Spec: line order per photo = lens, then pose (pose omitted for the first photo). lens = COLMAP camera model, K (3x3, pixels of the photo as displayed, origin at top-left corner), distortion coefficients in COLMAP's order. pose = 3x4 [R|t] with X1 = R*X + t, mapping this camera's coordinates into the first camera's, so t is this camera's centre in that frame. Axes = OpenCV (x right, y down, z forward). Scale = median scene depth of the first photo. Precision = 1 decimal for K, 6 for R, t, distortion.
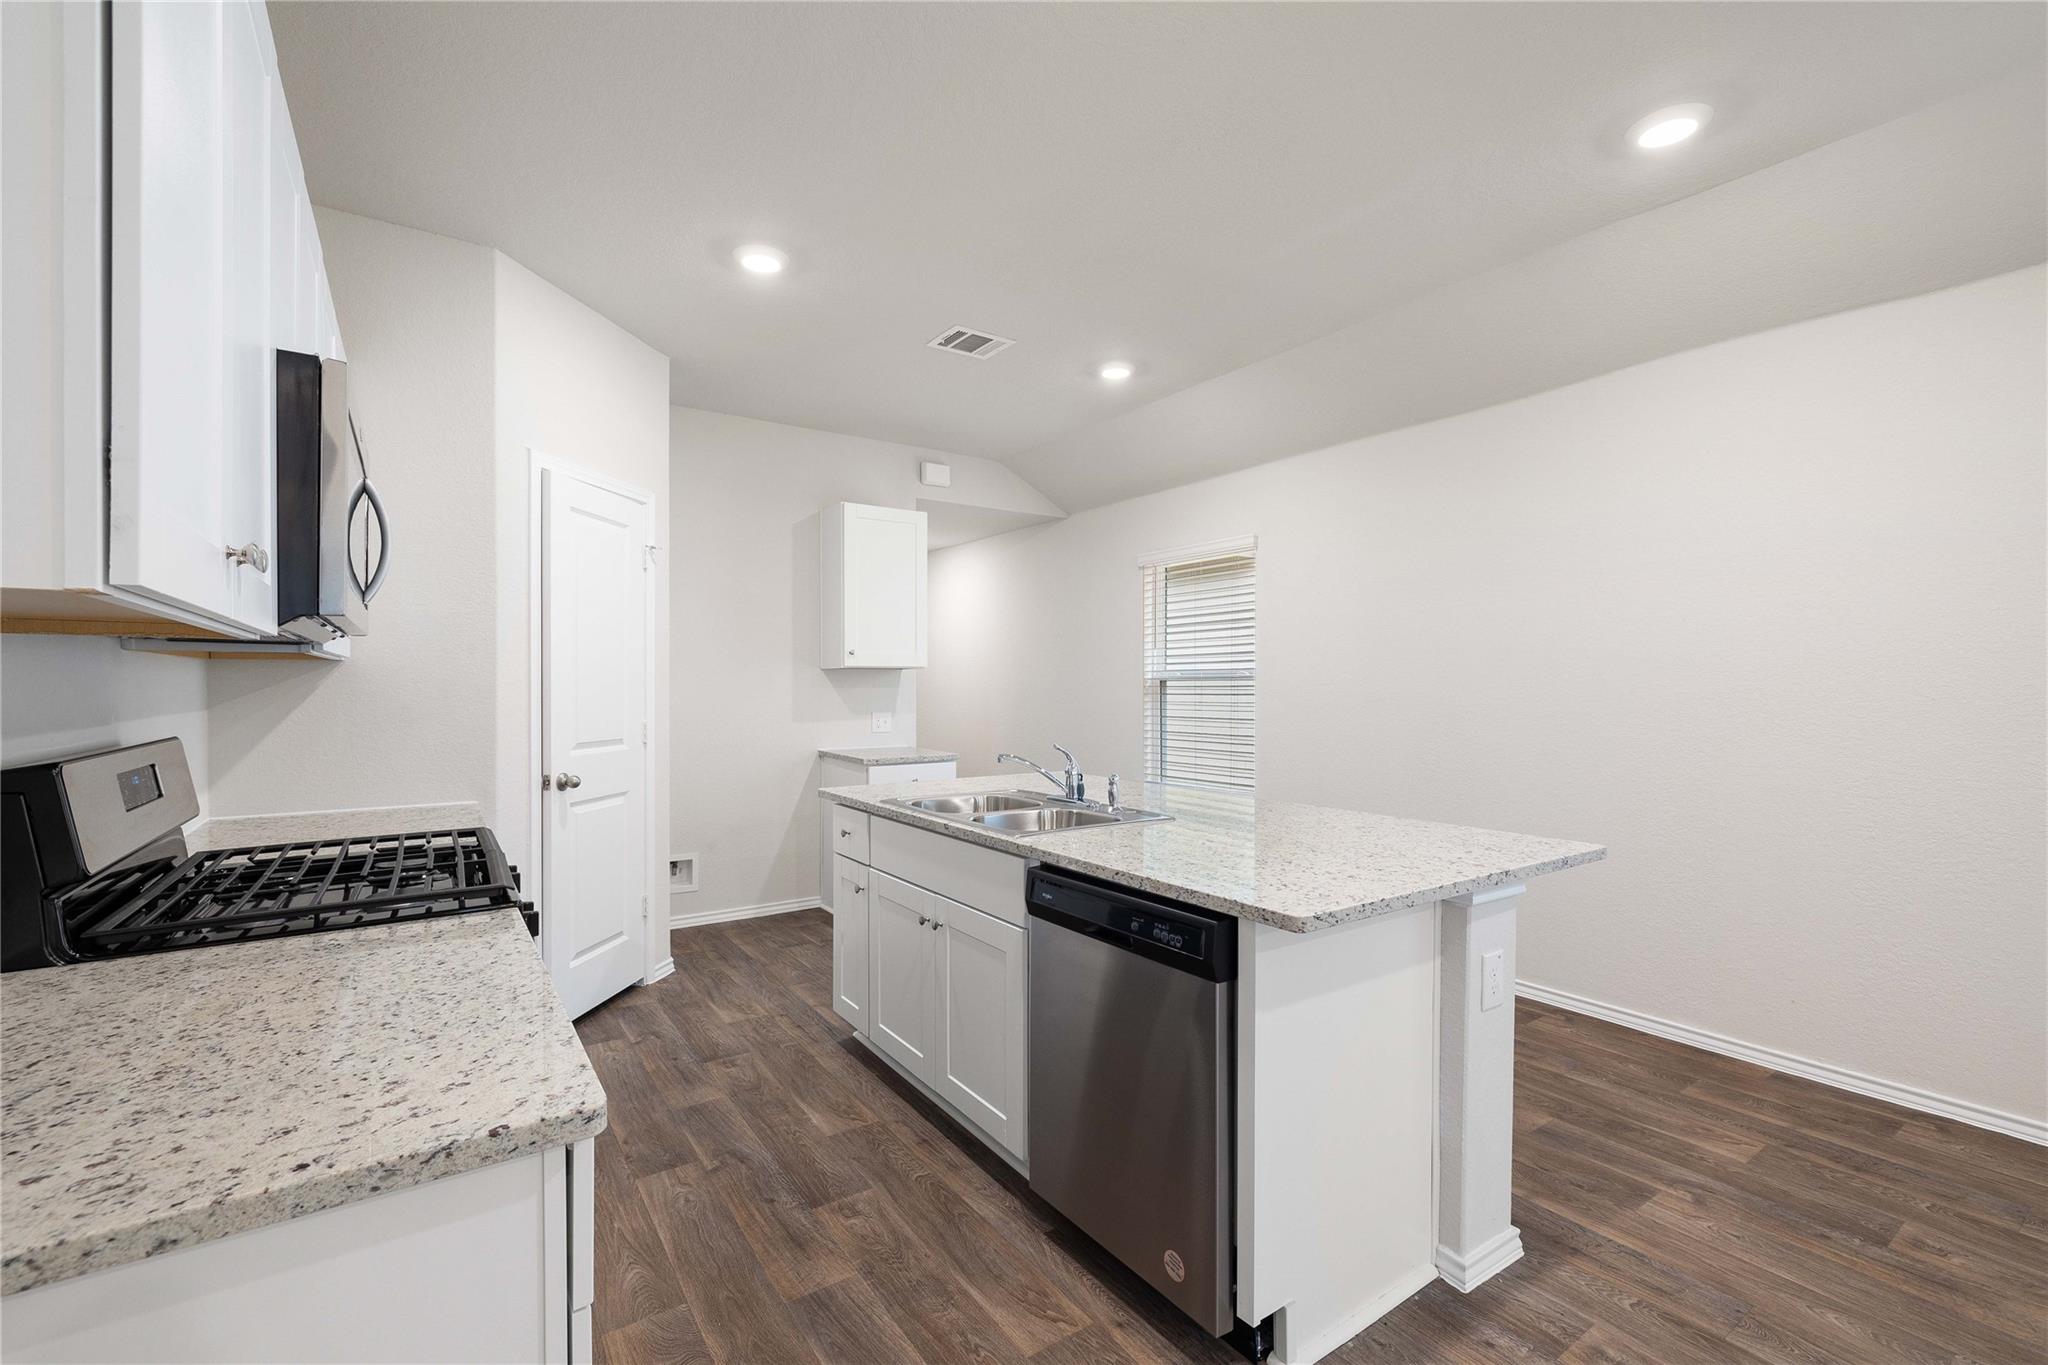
lens RADIAL K [[877.2, 0, 1034.1], [0, 877.2, 696.6], [0, 0, 1]] dist [-0.003642, 0.001105]
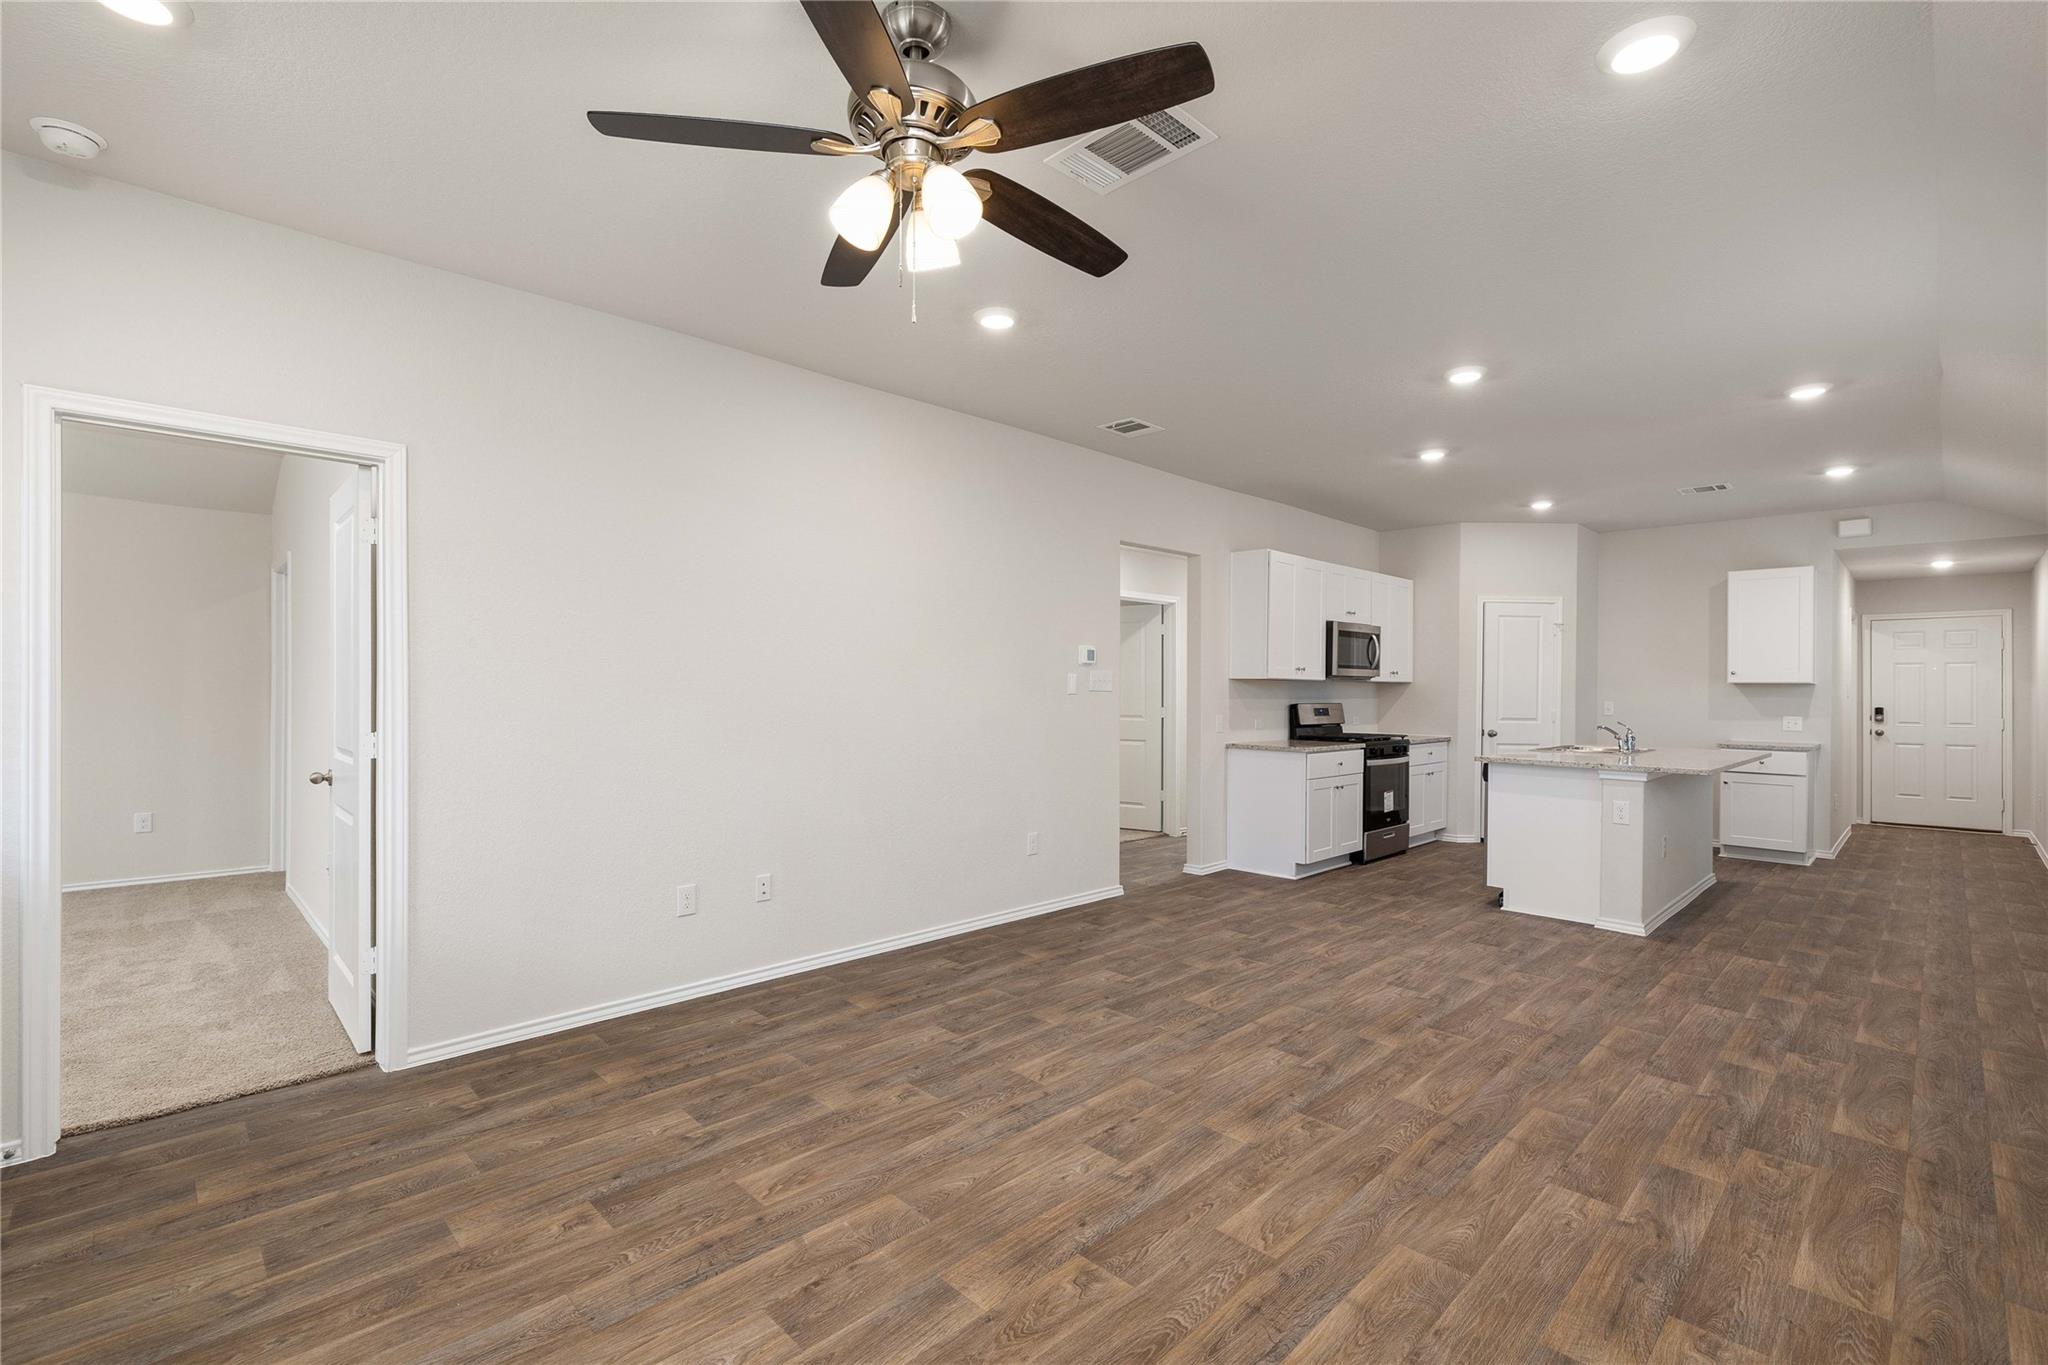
lens RADIAL K [[942.4, 0, 1031.8], [0, 942.4, 685.5], [0, 0, 1]] dist [0.000181, -0.001218]
pose [[0.186344, 0.000480, -0.982484, 1.896962], [-0.025834, 0.999657, -0.004411, 0.013888], [0.982145, 0.026203, 0.186293, -0.758496]]
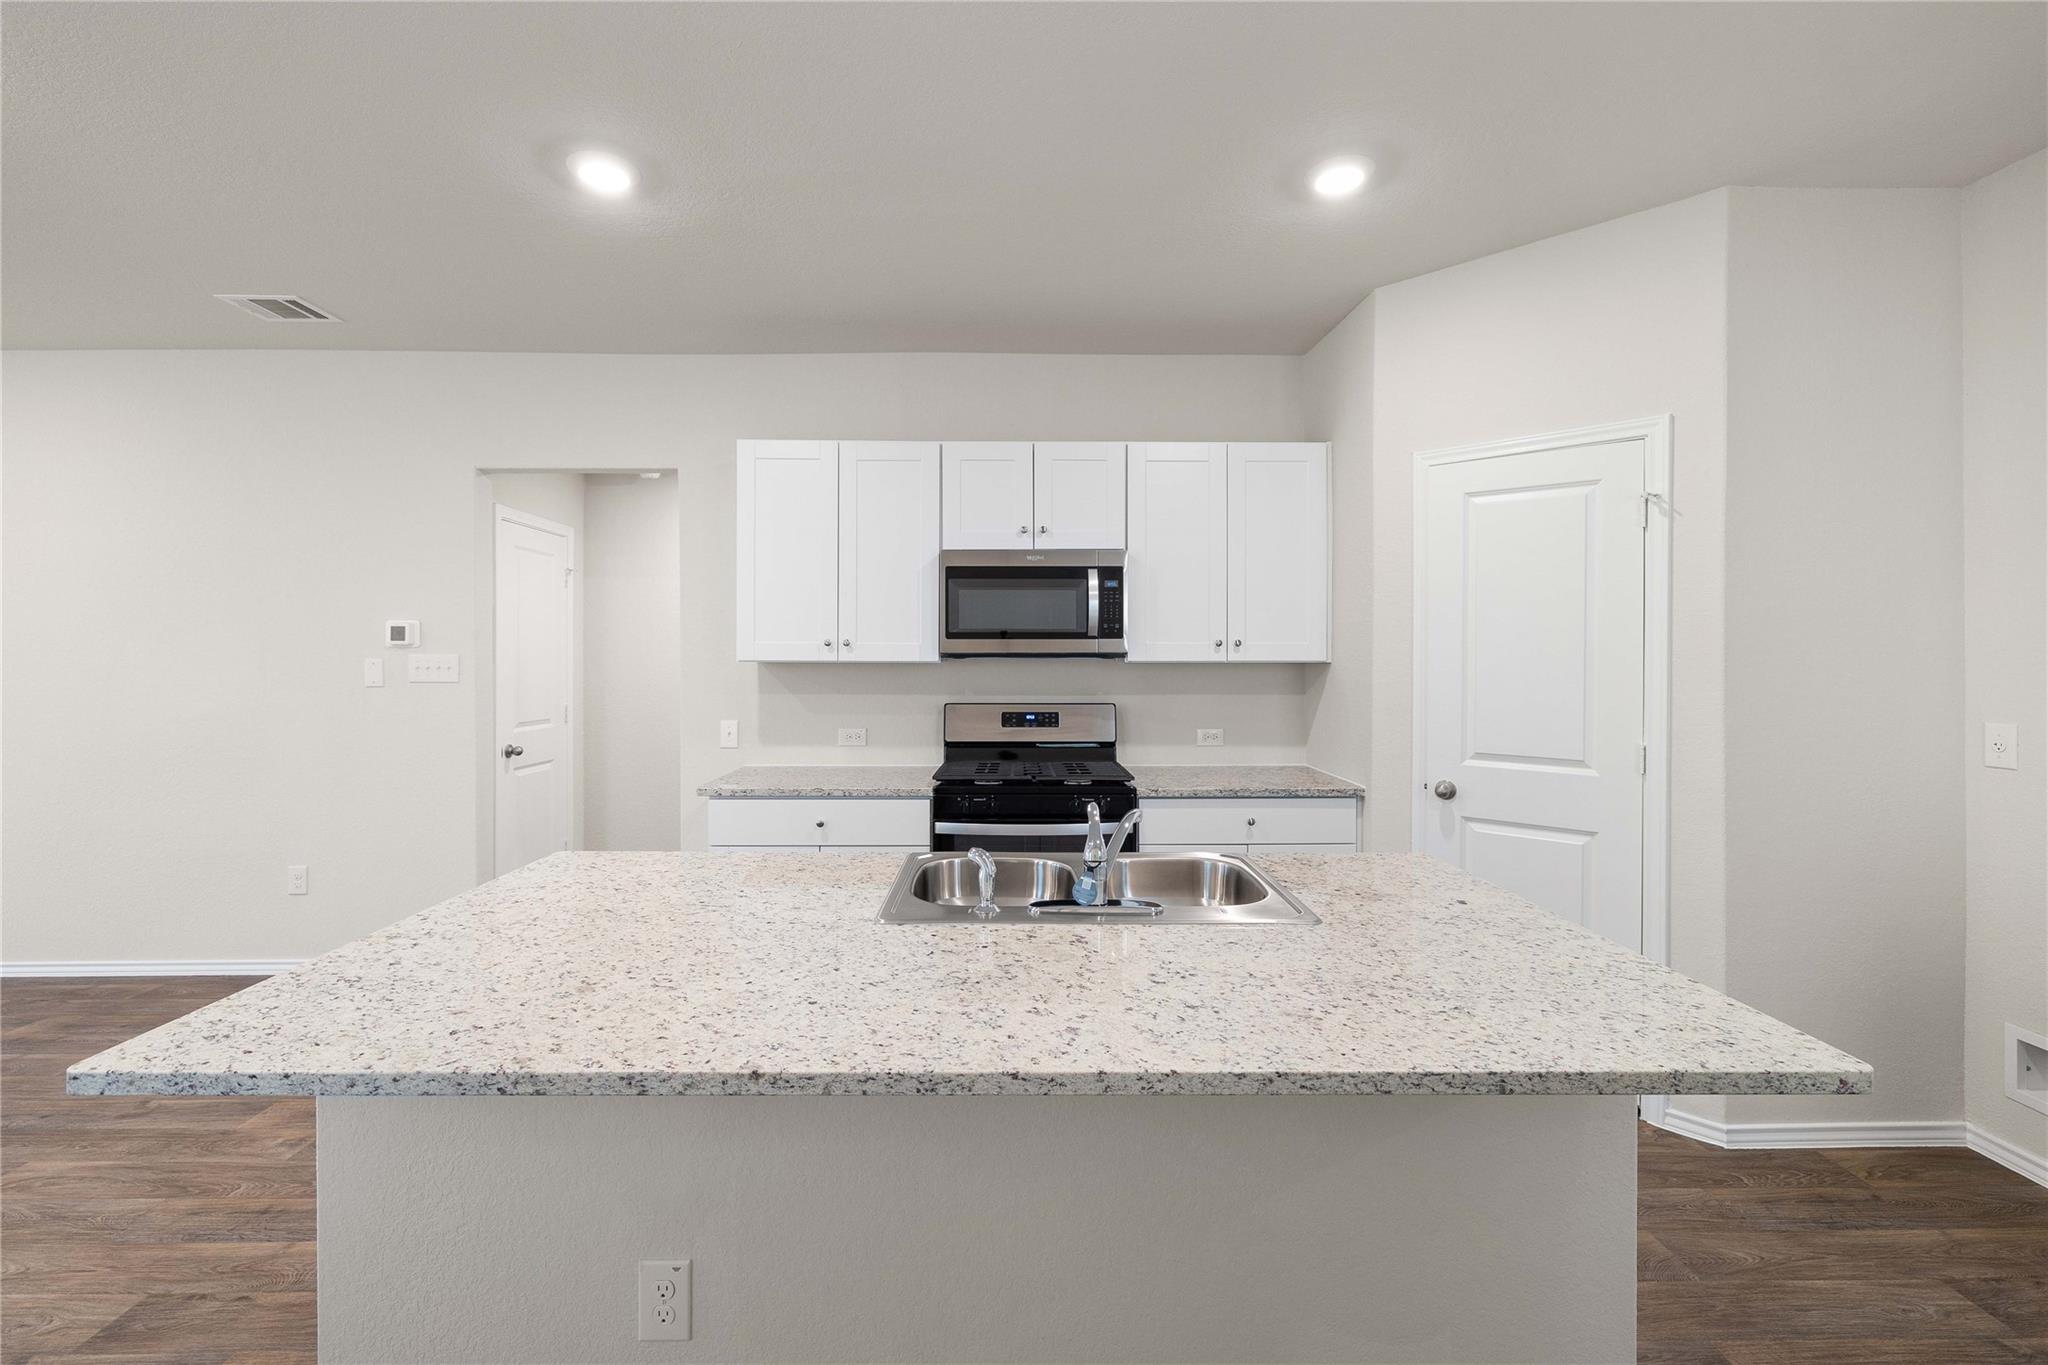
lens RADIAL K [[877.2, 0, 1017.3], [0, 877.2, 652.9], [0, 0, 1]] dist [-0.003642, 0.001105]
pose [[-0.558782, -0.000654, -0.829314, 0.560017], [-0.013990, 0.999865, 0.008638, -0.056980], [0.829196, 0.016428, -0.558716, 1.263238]]
